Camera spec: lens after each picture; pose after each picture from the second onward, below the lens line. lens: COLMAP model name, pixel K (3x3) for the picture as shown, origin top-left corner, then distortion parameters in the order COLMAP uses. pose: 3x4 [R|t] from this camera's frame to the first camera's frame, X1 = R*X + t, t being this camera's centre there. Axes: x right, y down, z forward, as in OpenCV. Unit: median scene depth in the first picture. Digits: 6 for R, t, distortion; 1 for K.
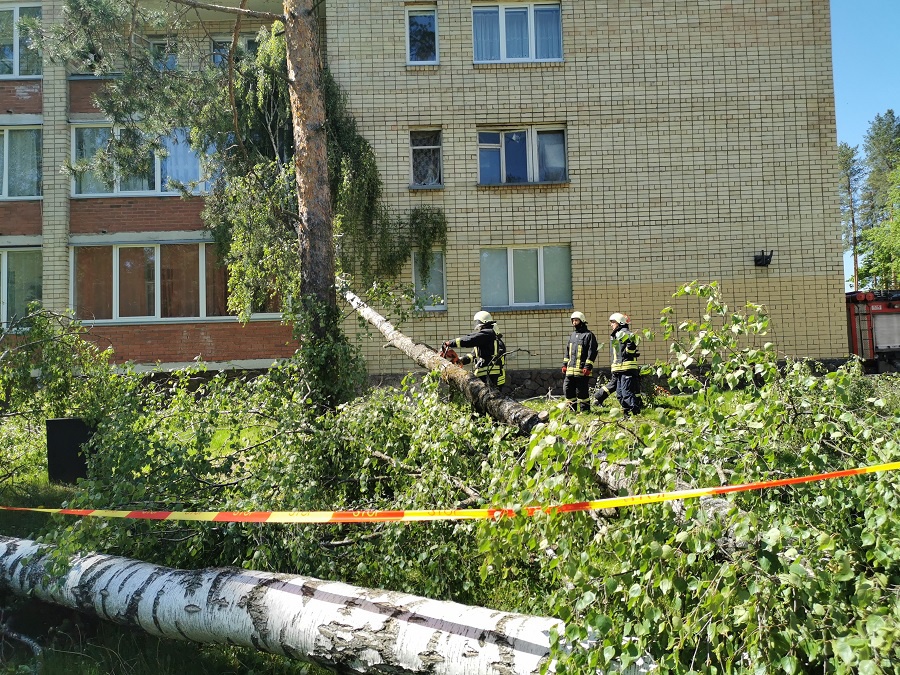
lens RADIAL K [[682.7, 0, 447.7], [0, 682.7, 338.6], [0, 0, 1]] dist [0.047512, -0.015554]
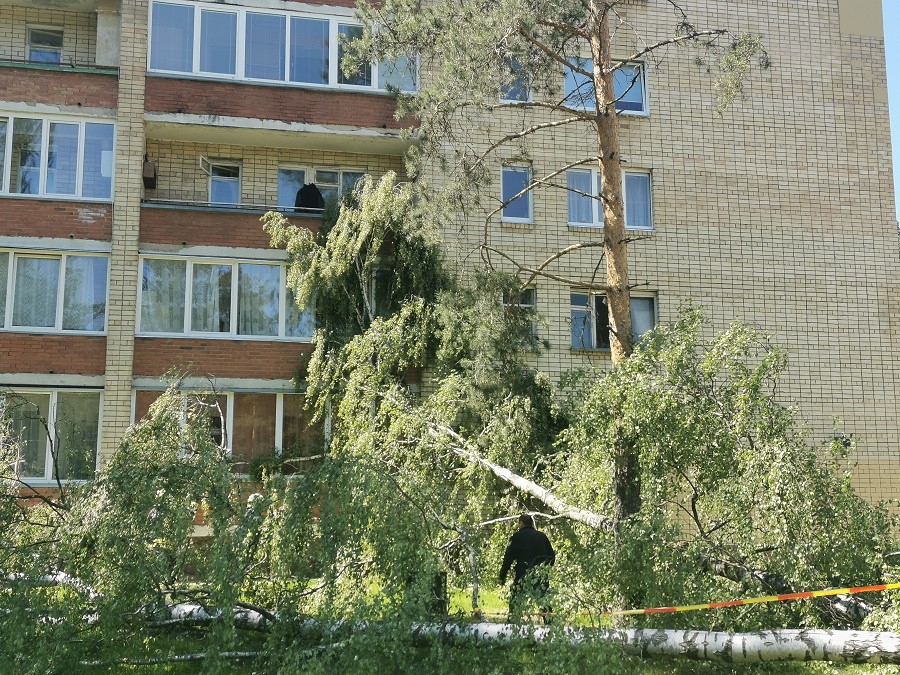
lens RADIAL K [[1165.4, 0, 450.0], [0, 1165.4, 335.8], [0, 0, 1]] dist [0.109887, 0.000000]
pose [[0.976284, 0.065364, 0.206393, -0.461501], [-0.037972, 0.990254, -0.133996, -0.014511], [-0.213140, 0.122981, 0.969251, -0.560613]]
